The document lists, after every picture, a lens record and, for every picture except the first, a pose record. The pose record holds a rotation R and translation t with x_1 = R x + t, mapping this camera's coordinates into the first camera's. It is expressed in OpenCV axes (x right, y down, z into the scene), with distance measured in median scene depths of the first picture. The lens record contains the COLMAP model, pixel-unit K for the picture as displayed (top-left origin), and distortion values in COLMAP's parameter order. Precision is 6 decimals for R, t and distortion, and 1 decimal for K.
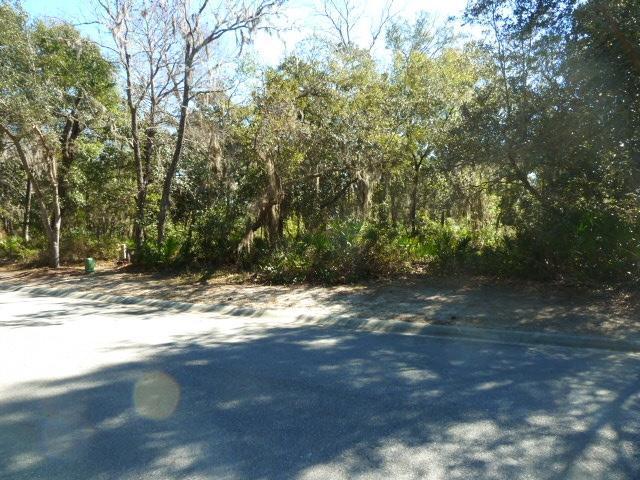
lens RADIAL K [[473.0, 0, 319.8], [0, 473.0, 239.1], [0, 0, 1]] dist [-0.033192, 0.002043]
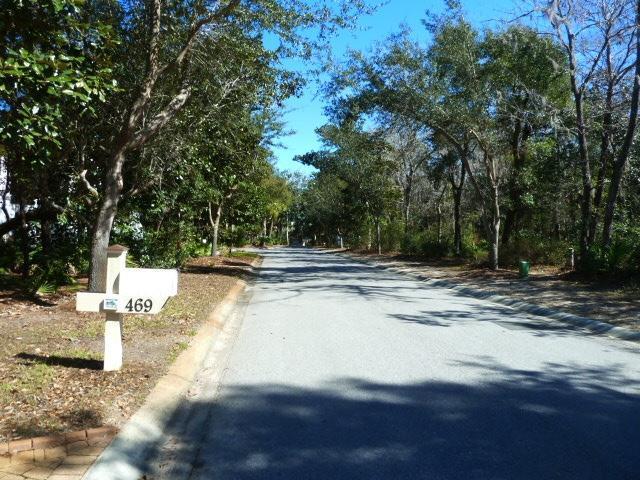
lens RADIAL K [[473.0, 0, 320.3], [0, 473.0, 238.9], [0, 0, 1]] dist [-0.033192, 0.002043]
pose [[0.574110, 0.009287, -0.818726, 0.053064], [-0.018081, 0.999836, -0.001337, 0.004203], [0.818579, 0.015571, 0.574183, 0.126345]]
